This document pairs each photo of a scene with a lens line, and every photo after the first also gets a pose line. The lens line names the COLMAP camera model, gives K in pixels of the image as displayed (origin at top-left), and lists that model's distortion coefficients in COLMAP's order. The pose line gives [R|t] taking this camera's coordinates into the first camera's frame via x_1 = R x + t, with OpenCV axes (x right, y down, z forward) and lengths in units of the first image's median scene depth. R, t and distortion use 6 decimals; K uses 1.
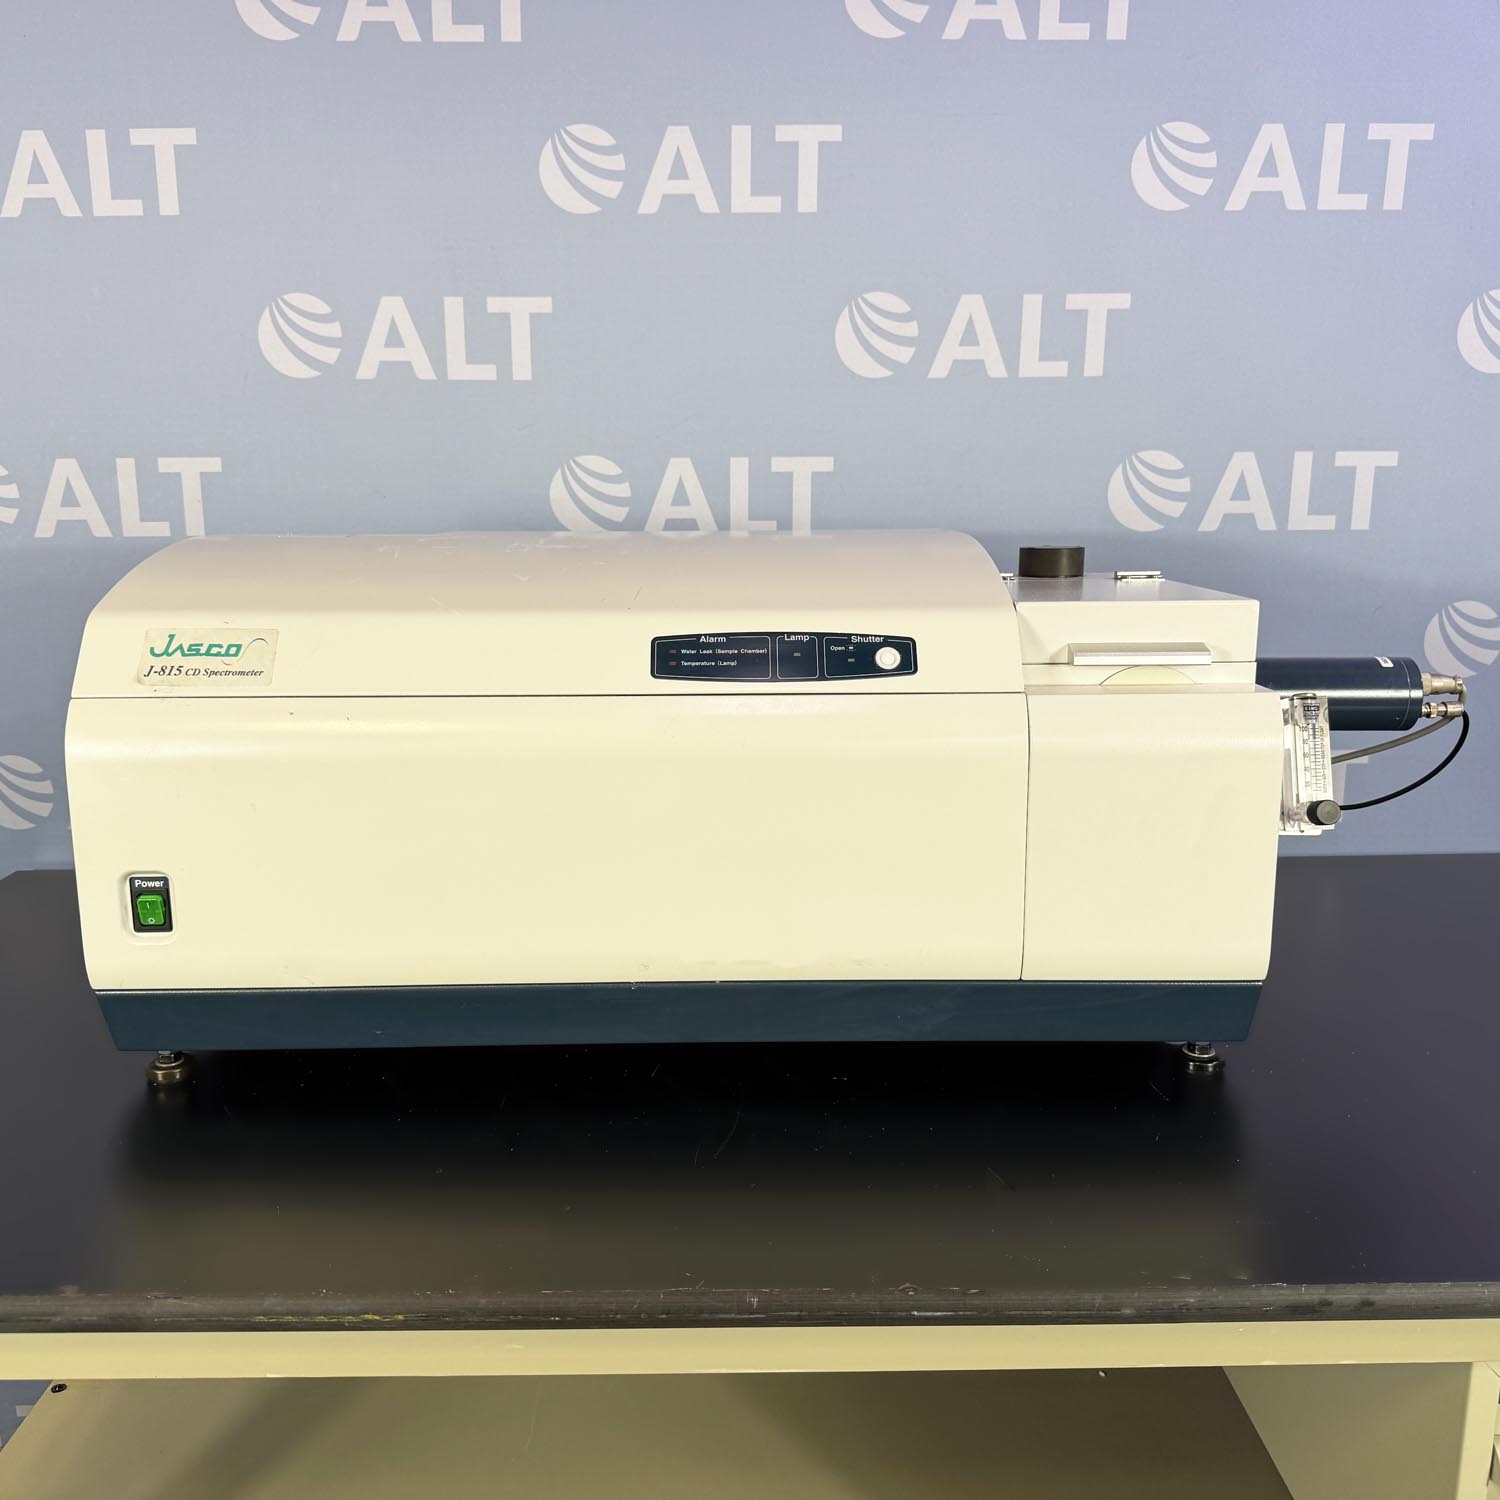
lens RADIAL K [[1402.5, 0, 742.7], [0, 1402.5, 743.5], [0, 0, 1]] dist [-0.081563, 0.000000]
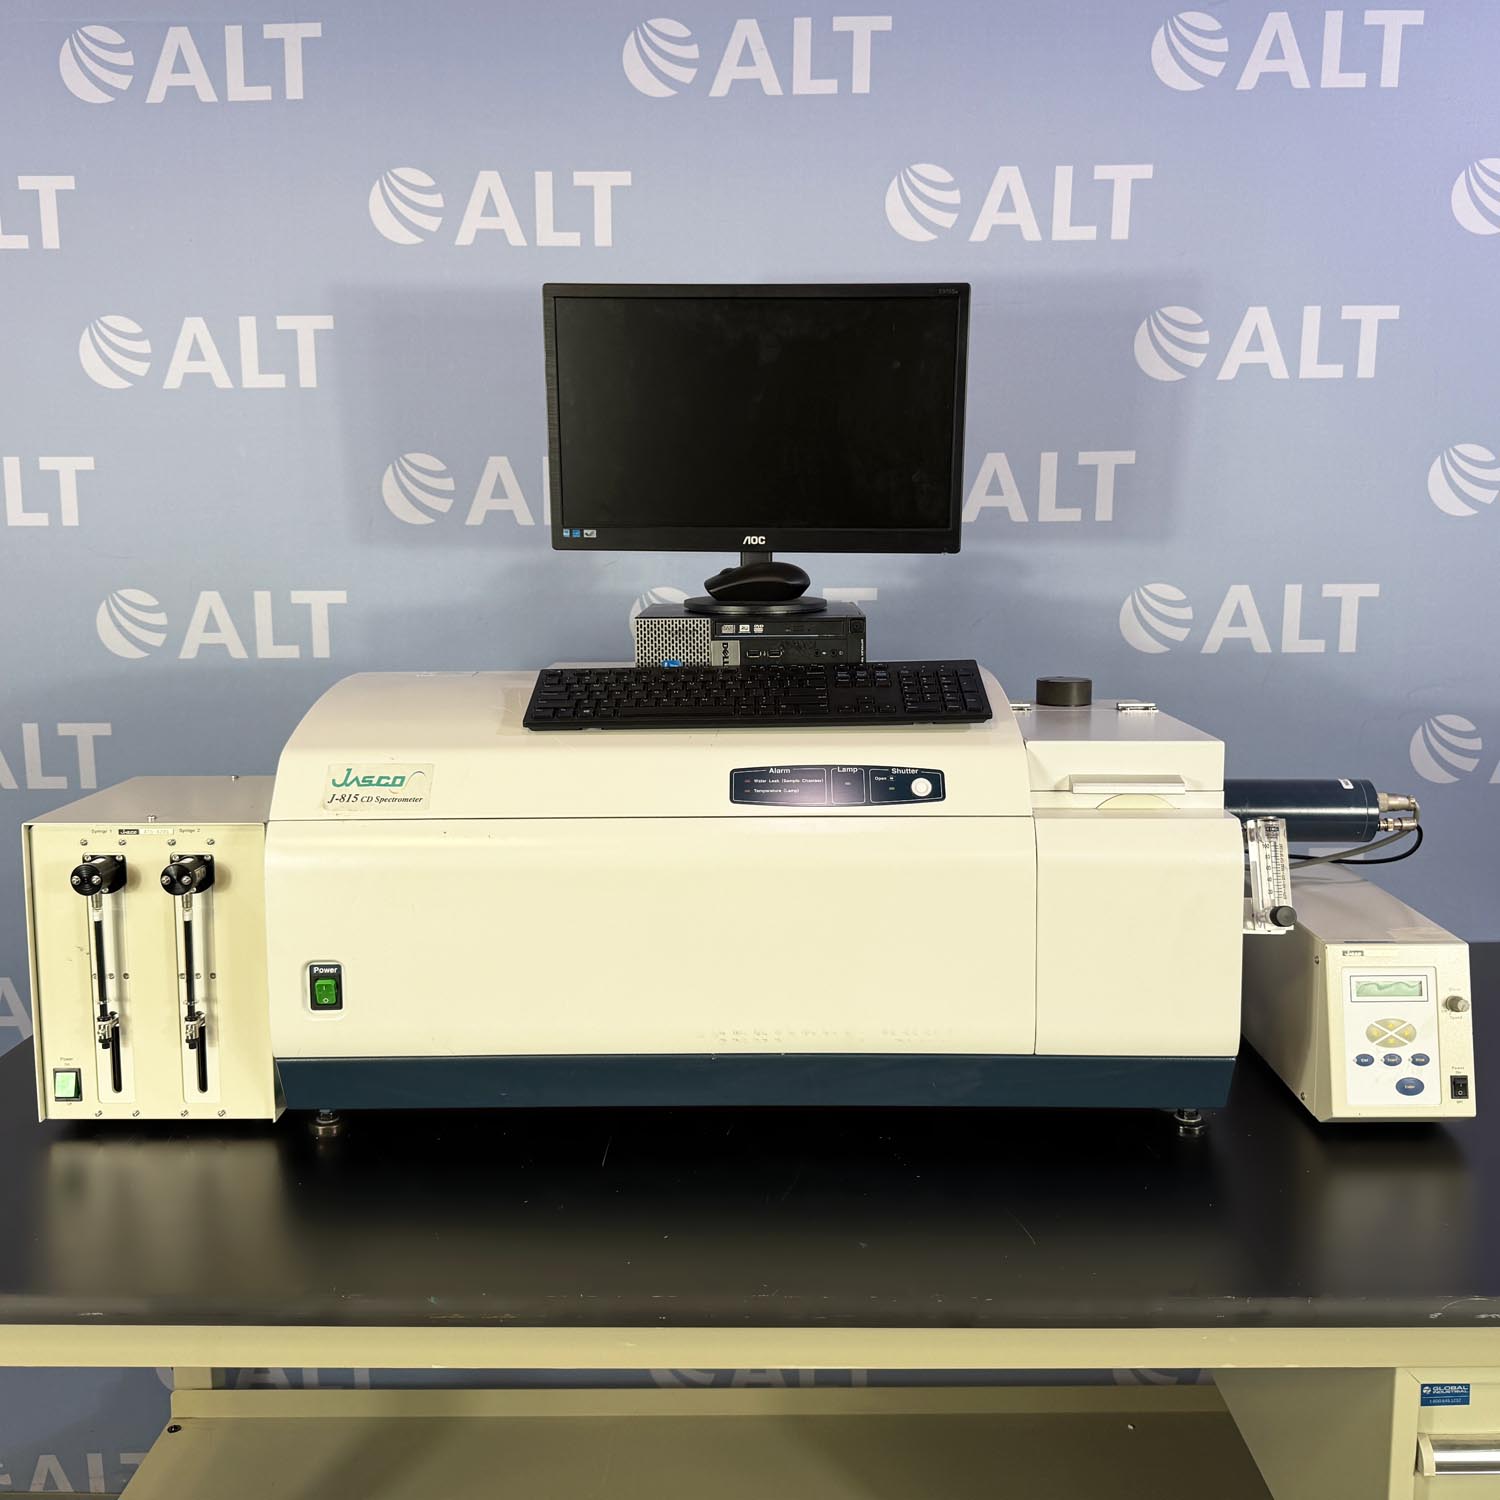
lens RADIAL K [[1484.0, 0, 749.6], [0, 1484.0, 662.4], [0, 0, 1]] dist [-0.033307, 0.000000]
pose [[0.999765, 0.002124, -0.021592, -0.019412], [-0.004189, 0.995369, -0.096036, -0.043217], [0.021288, 0.096104, 0.995144, -0.307199]]
